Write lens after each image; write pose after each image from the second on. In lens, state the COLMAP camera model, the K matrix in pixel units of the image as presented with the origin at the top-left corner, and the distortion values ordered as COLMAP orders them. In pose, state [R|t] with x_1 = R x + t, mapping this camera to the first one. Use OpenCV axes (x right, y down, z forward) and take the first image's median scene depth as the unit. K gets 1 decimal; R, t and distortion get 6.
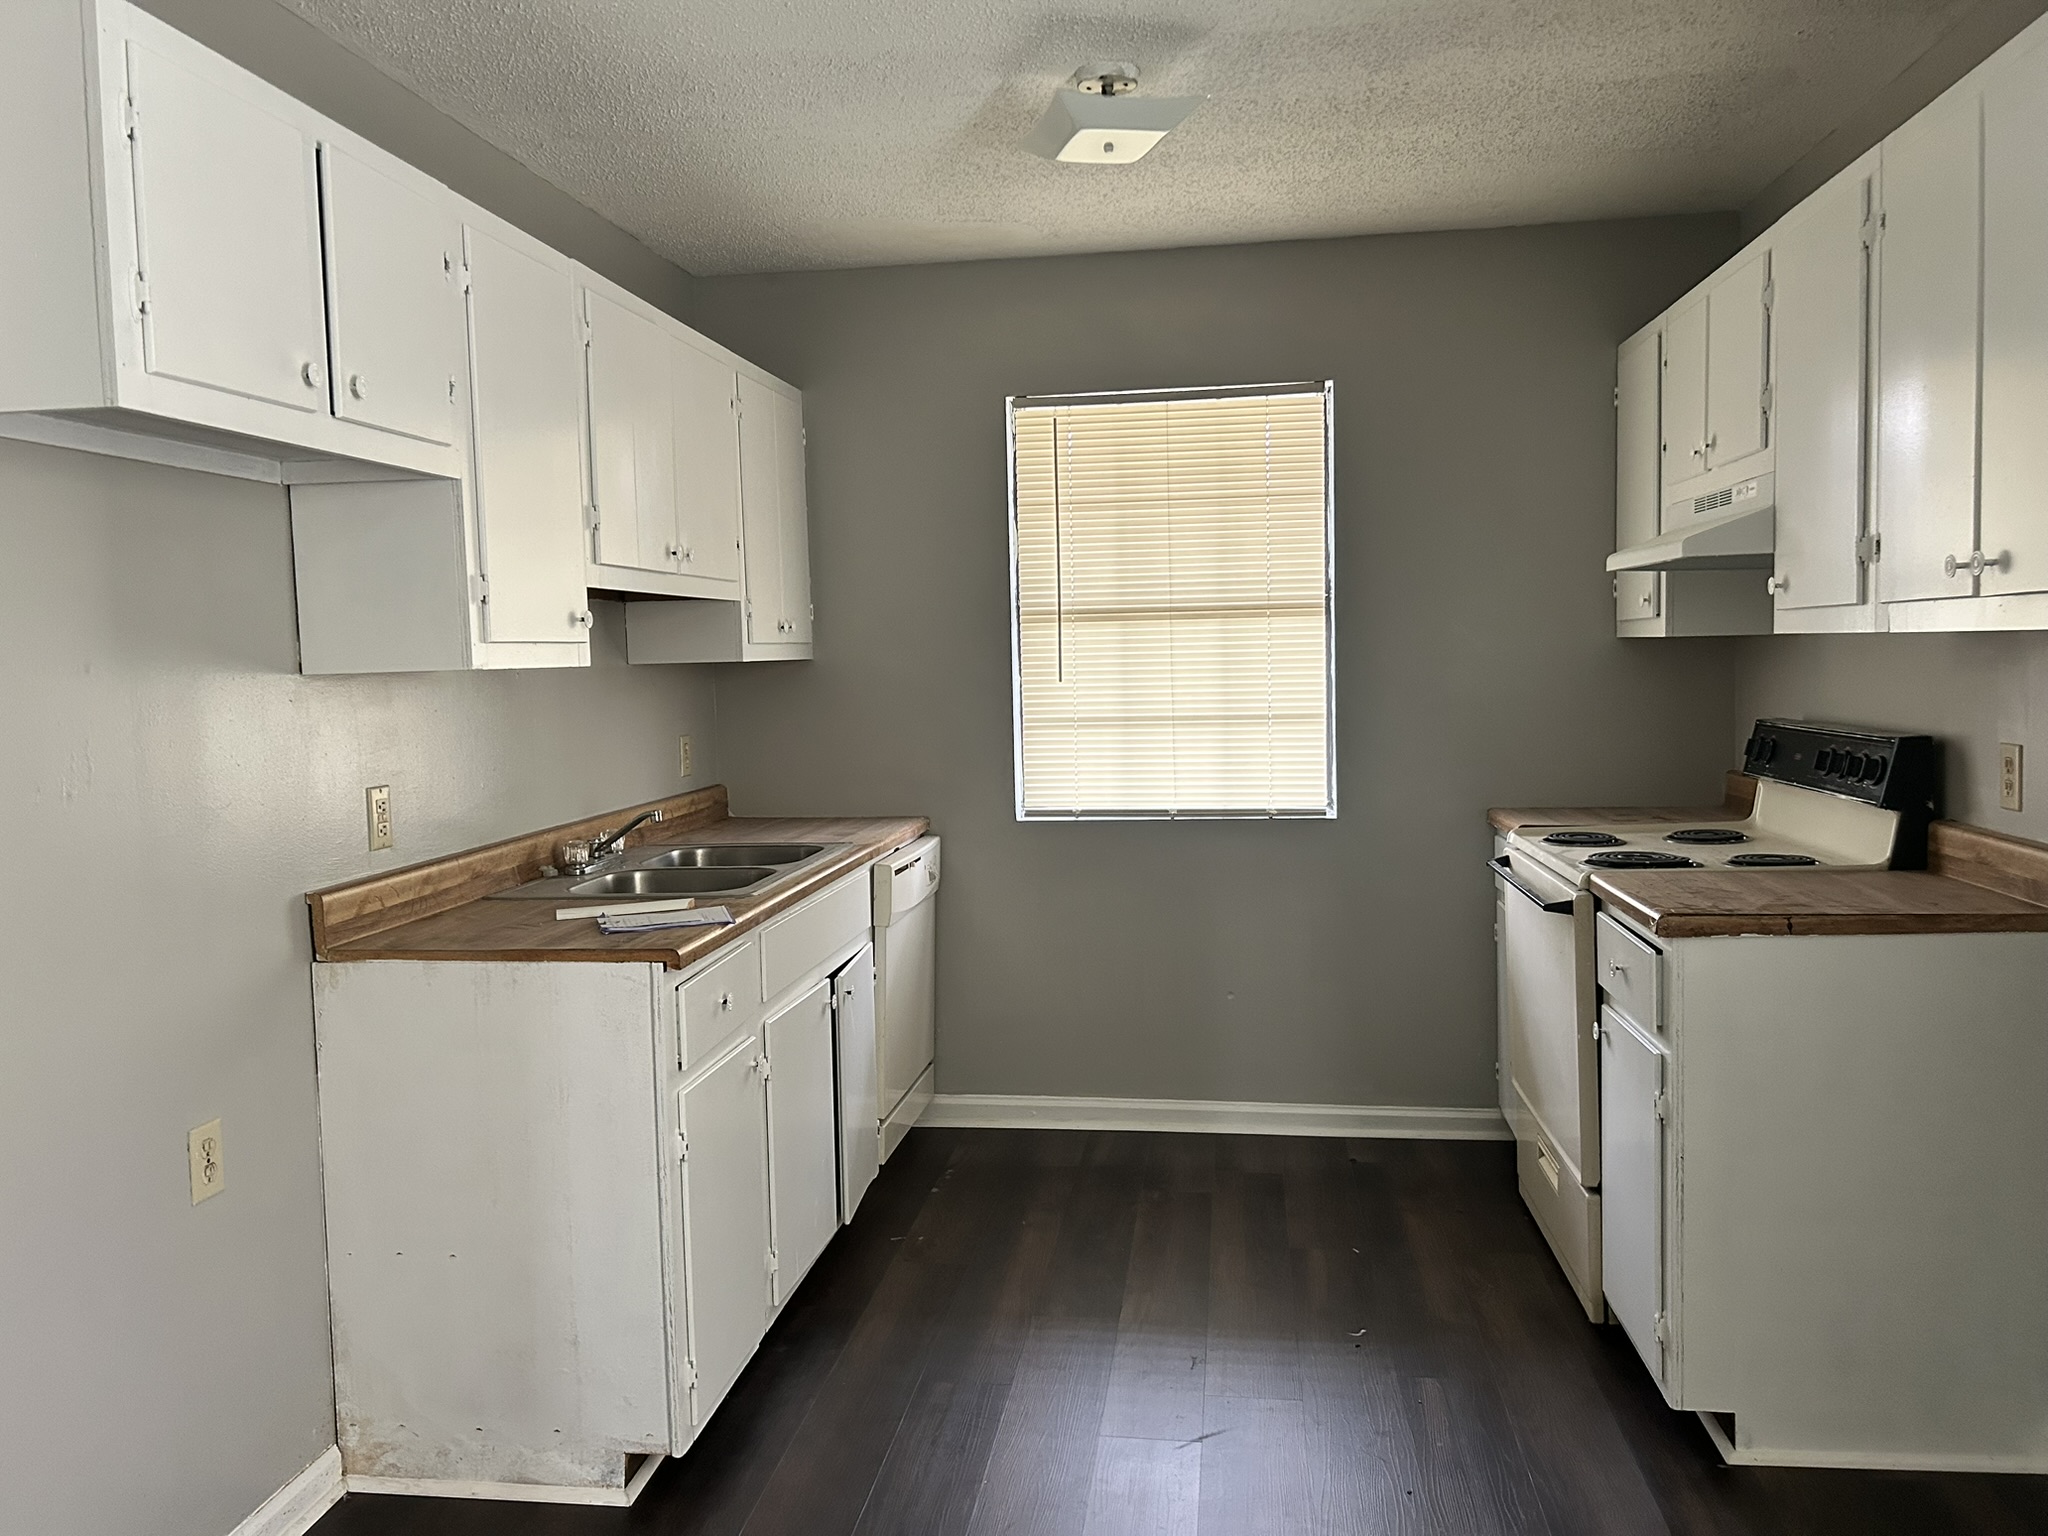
lens RADIAL K [[1530.3, 0, 1019.6], [0, 1530.3, 761.3], [0, 0, 1]] dist [0.074100, -0.084520]
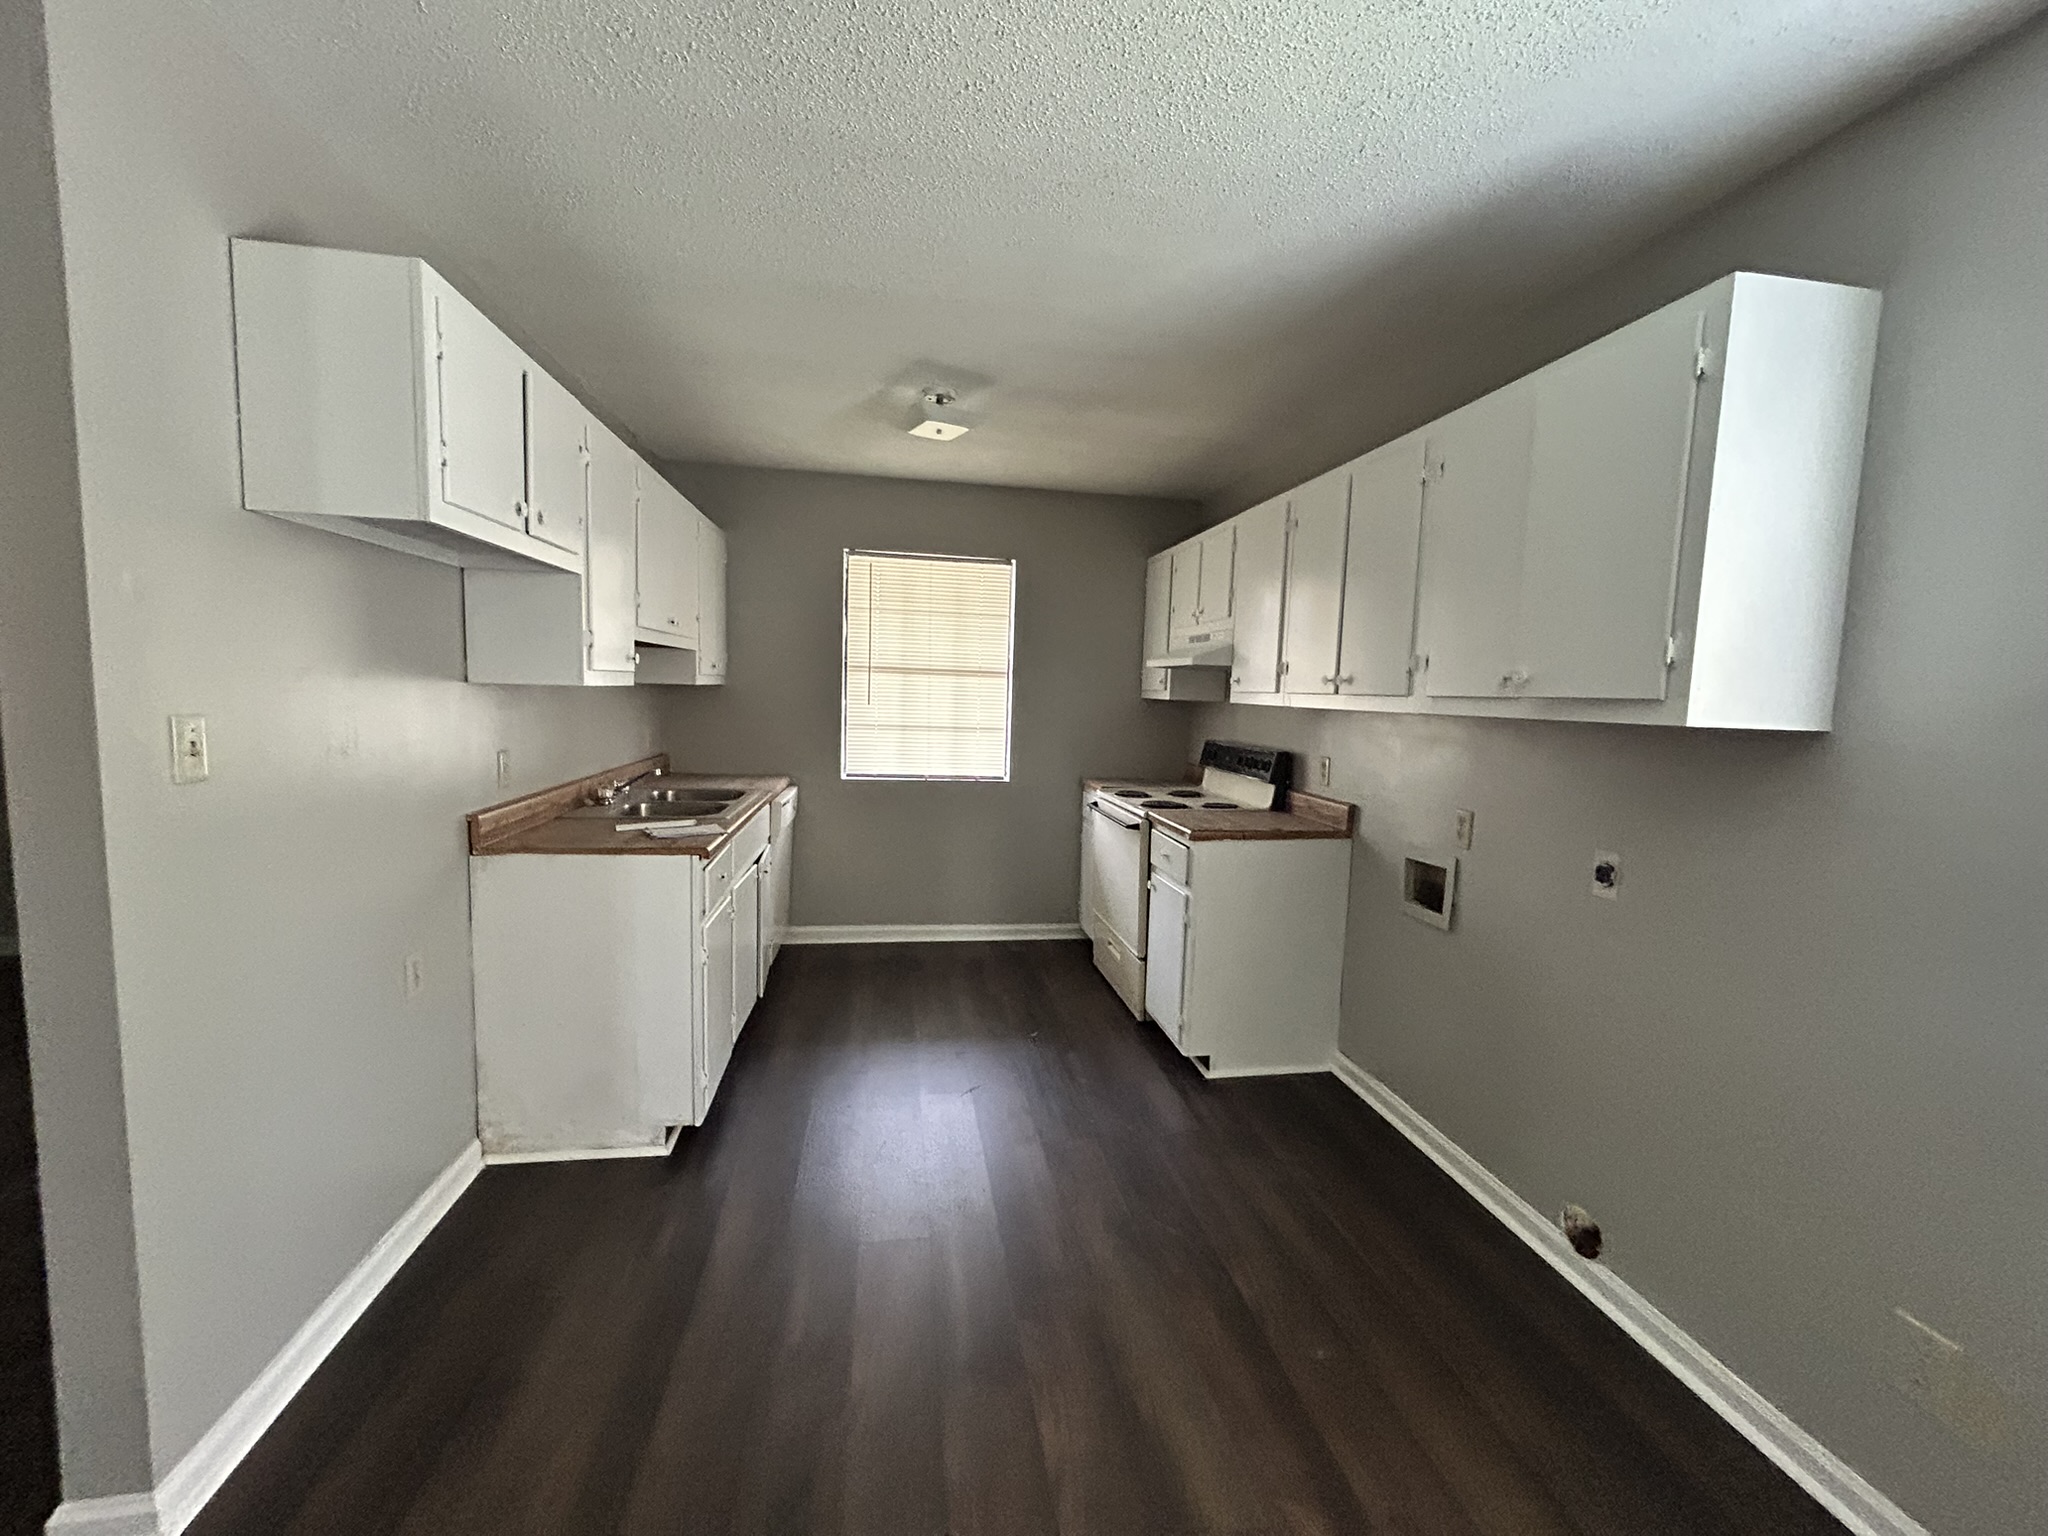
lens RADIAL K [[821.8, 0, 1024.0], [0, 821.8, 768.0], [0, 0, 1]] dist [0.000608, -0.000092]
pose [[0.952667, 0.027964, 0.302728, -0.132722], [-0.036084, 0.999123, 0.021263, -0.004068], [-0.301868, -0.031180, 0.952840, -0.018574]]
